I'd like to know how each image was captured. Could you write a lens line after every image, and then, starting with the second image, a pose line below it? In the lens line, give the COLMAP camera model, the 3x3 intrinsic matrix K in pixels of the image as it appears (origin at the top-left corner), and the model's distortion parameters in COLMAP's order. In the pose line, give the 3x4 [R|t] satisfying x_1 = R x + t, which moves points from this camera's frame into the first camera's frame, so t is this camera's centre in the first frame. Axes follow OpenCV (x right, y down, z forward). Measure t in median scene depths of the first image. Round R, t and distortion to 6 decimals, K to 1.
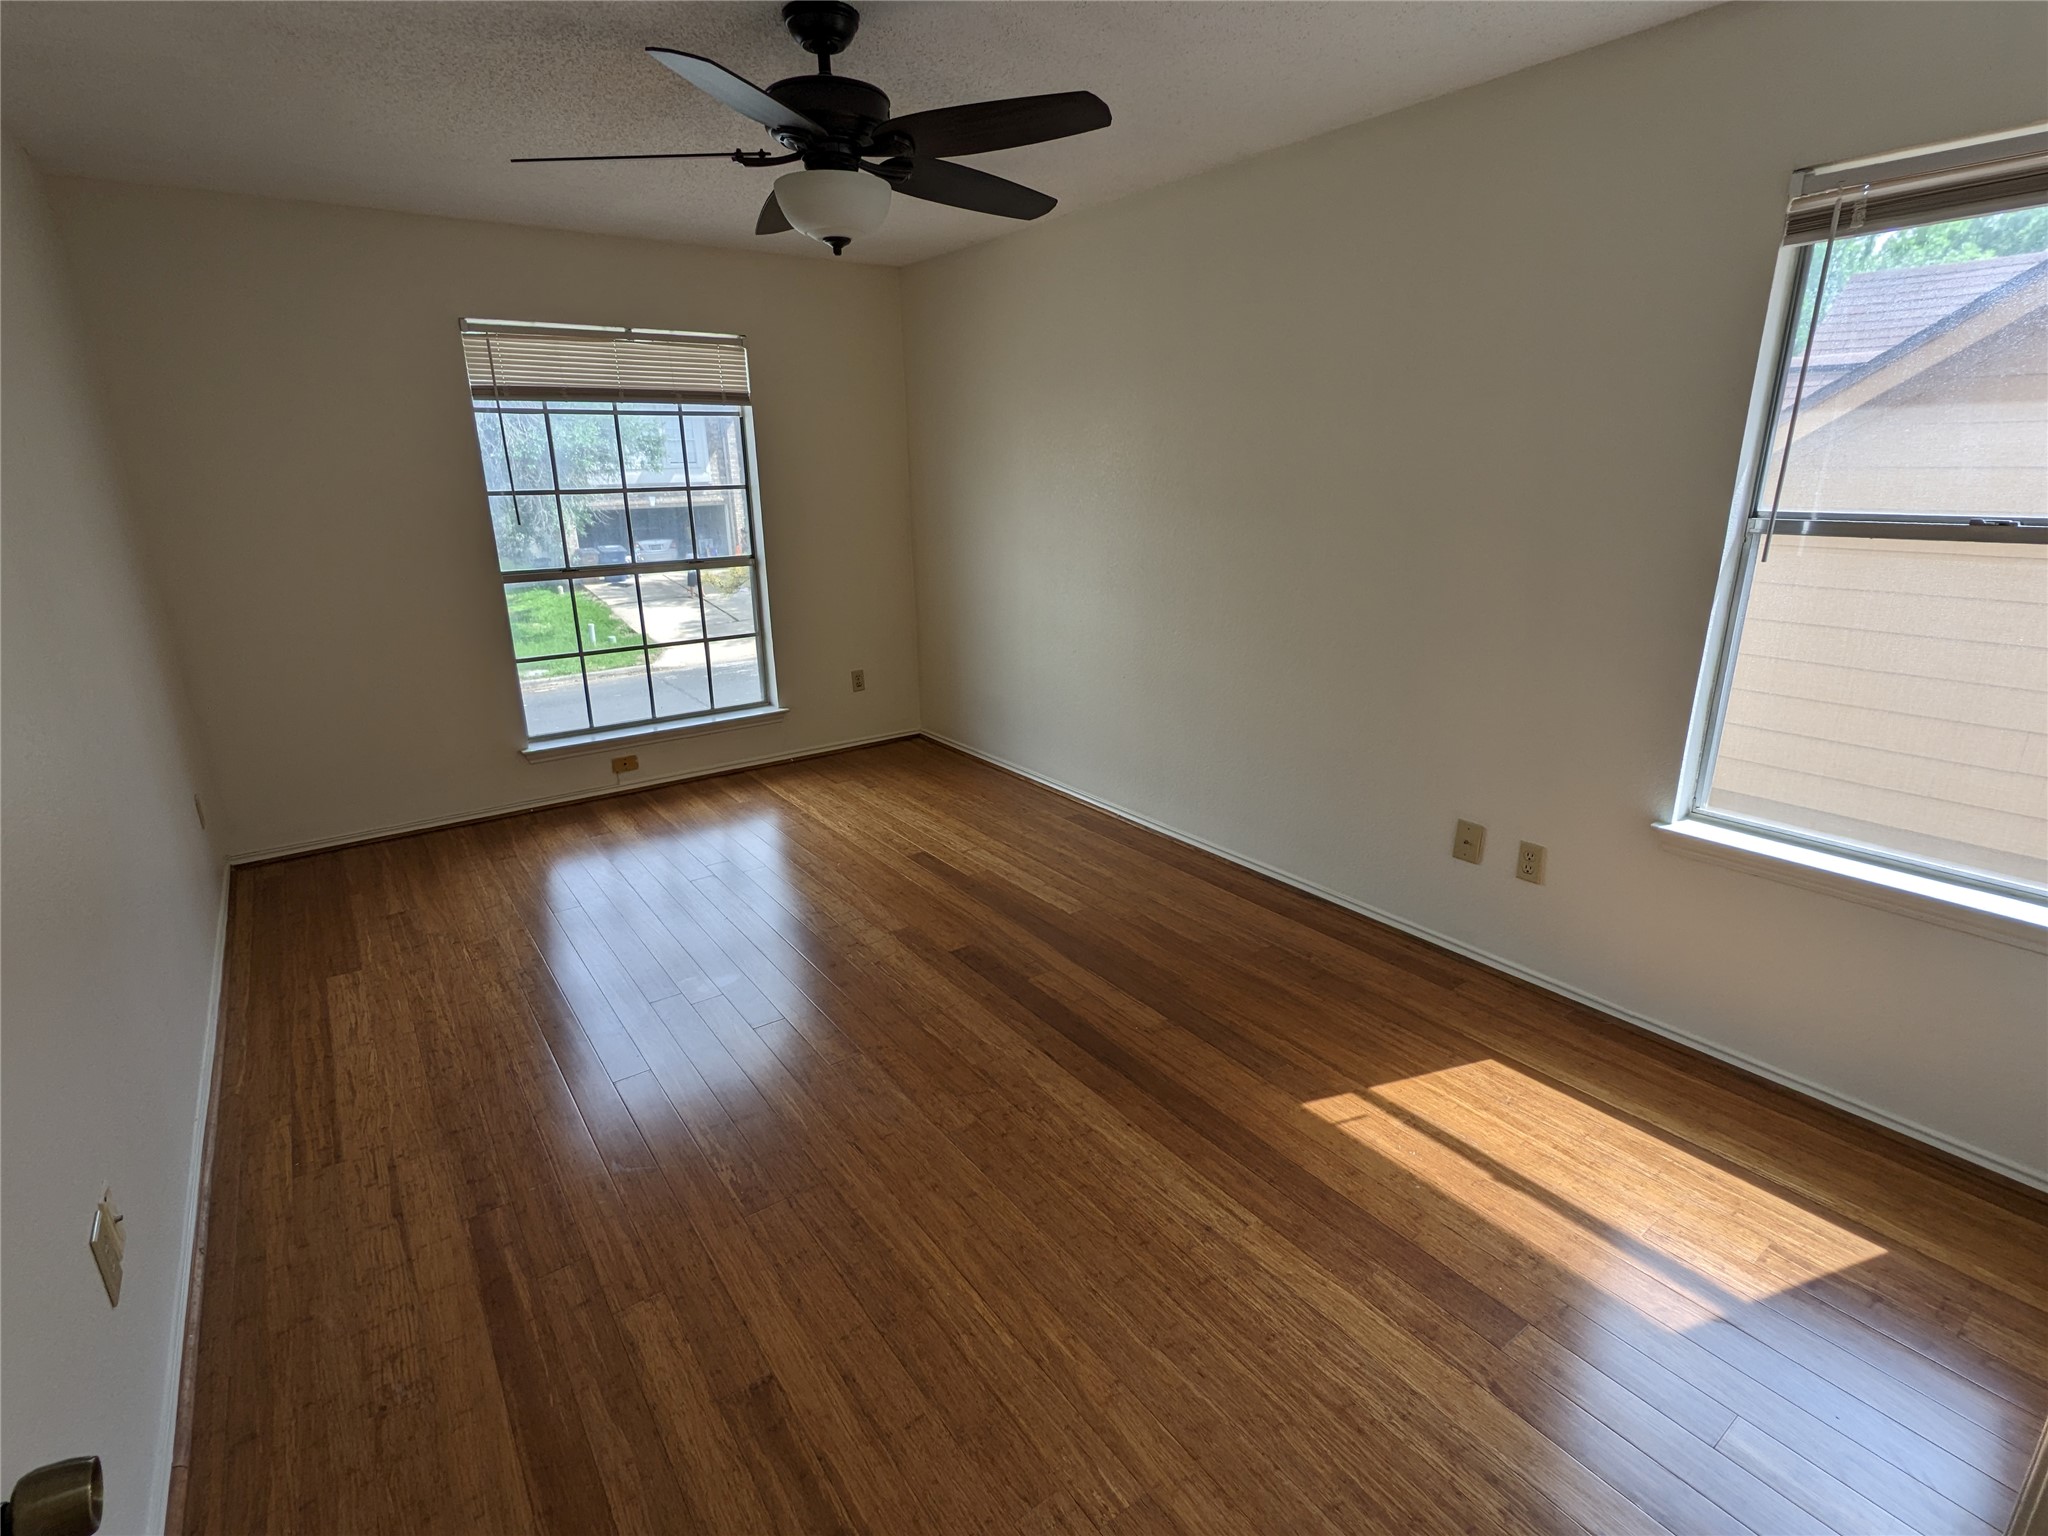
lens RADIAL K [[988.4, 0, 1024.0], [0, 988.4, 768.0], [0, 0, 1]] dist [-0.003115, 0.006746]
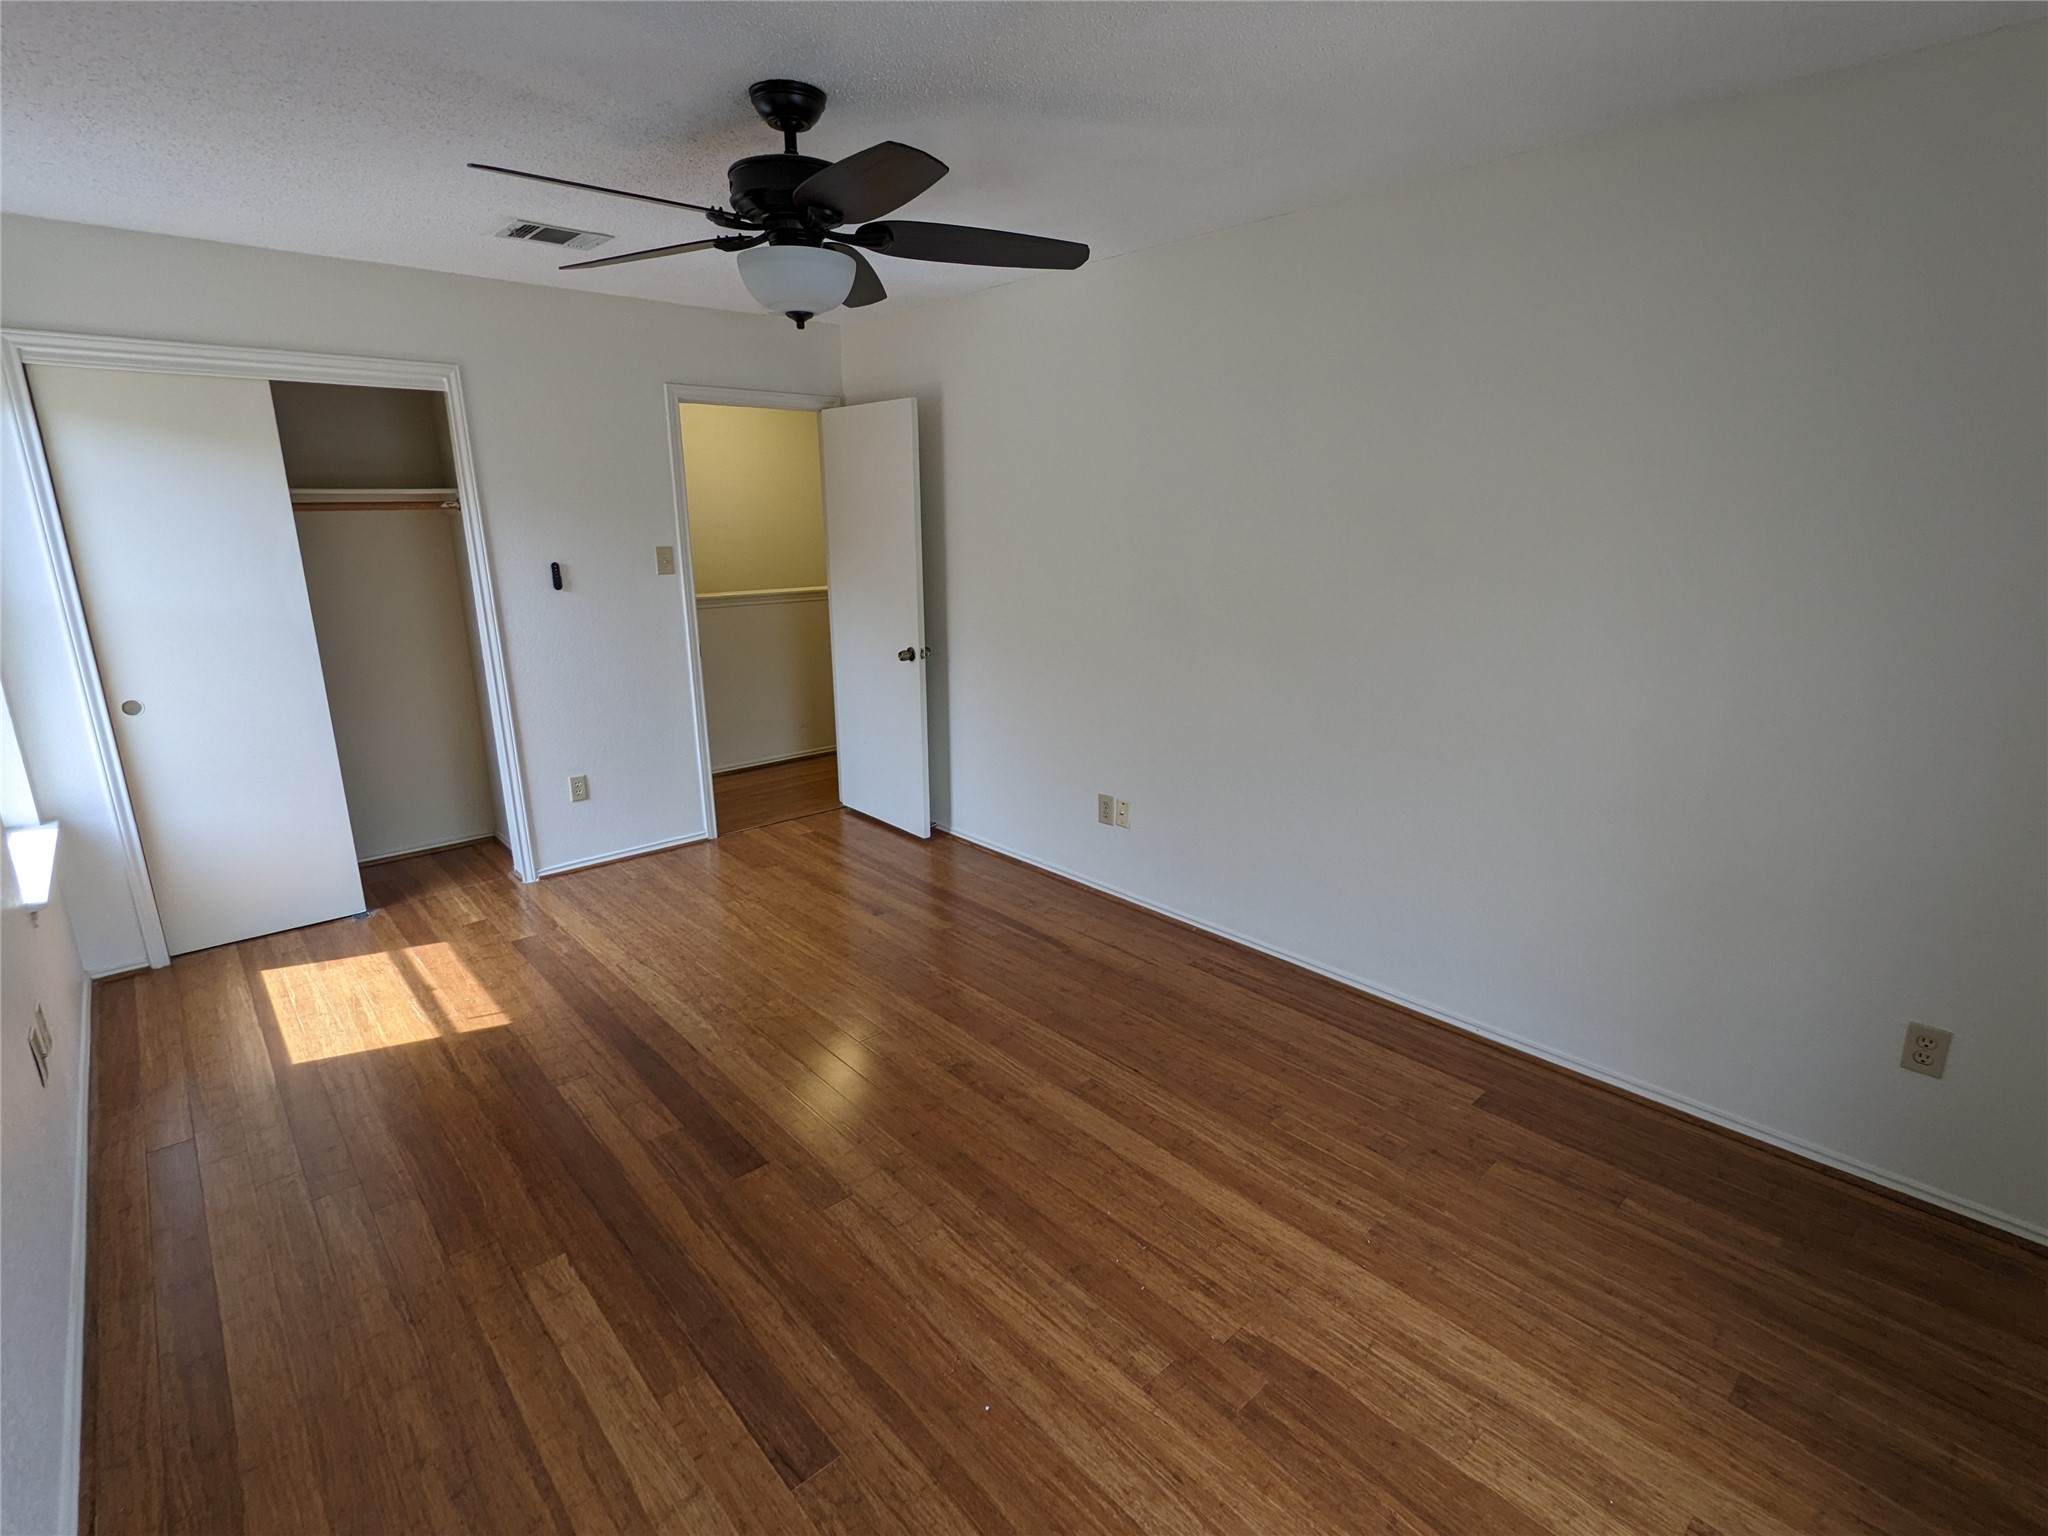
lens RADIAL K [[988.4, 0, 1024.0], [0, 988.4, 768.0], [0, 0, 1]] dist [-0.003115, 0.006746]
pose [[-0.994296, 0.045209, -0.096604, -0.271292], [-0.012922, 0.847998, 0.529841, -0.617872], [0.105874, 0.528067, -0.842577, 1.921460]]
